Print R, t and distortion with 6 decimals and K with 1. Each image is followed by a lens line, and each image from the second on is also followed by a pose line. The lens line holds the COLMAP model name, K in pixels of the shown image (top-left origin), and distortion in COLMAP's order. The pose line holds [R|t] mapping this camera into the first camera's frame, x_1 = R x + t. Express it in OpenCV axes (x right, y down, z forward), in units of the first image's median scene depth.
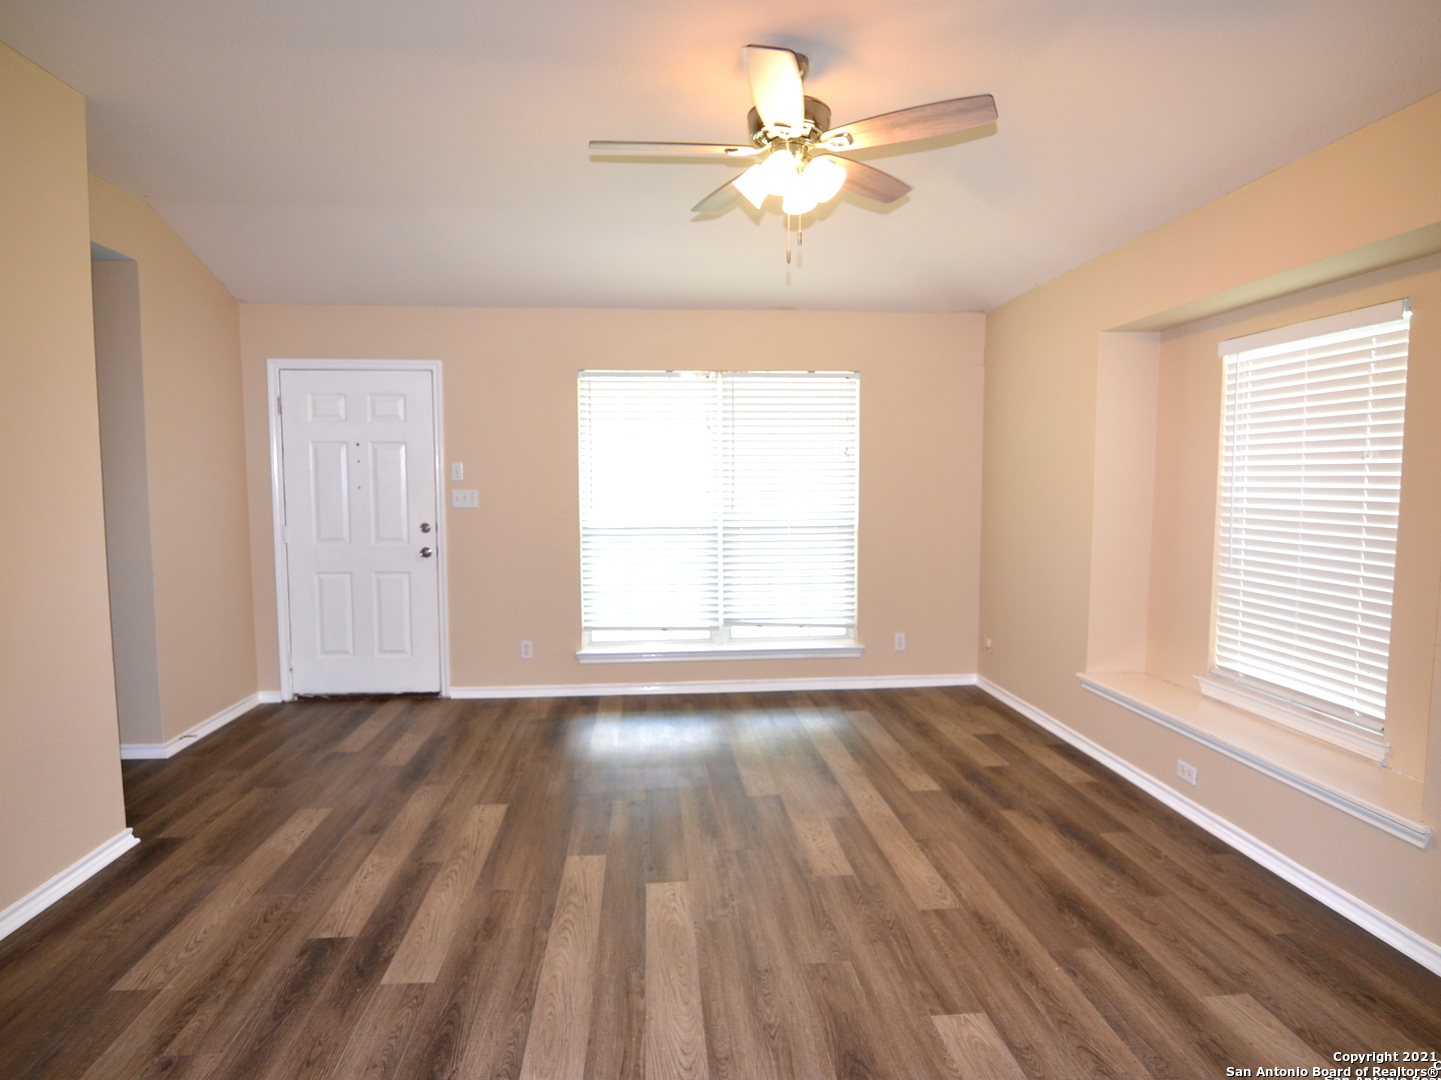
lens RADIAL K [[805.6, 0, 716.0], [0, 805.6, 539.9], [0, 0, 1]] dist [-0.004420, -0.013422]
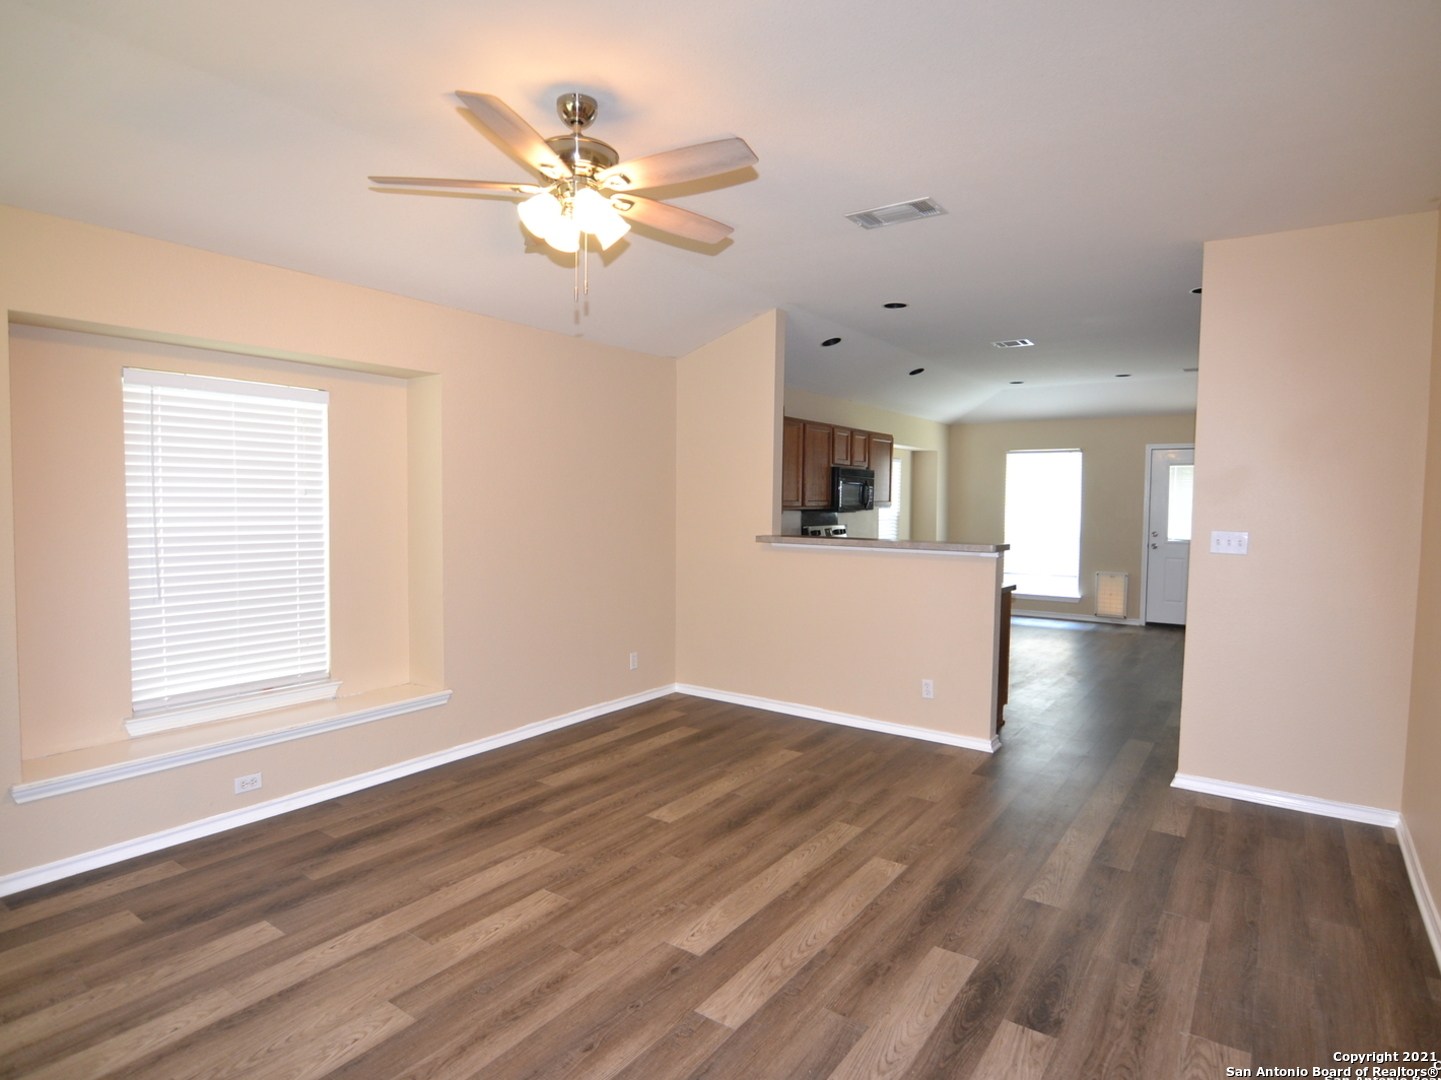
lens RADIAL K [[805.6, 0, 713.9], [0, 805.6, 539.7], [0, 0, 1]] dist [-0.004420, -0.013422]
pose [[-0.762194, -0.038898, 0.646179, -0.742509], [0.040341, 0.993399, 0.107383, -0.161803], [-0.646090, 0.107914, -0.755594, 1.791420]]
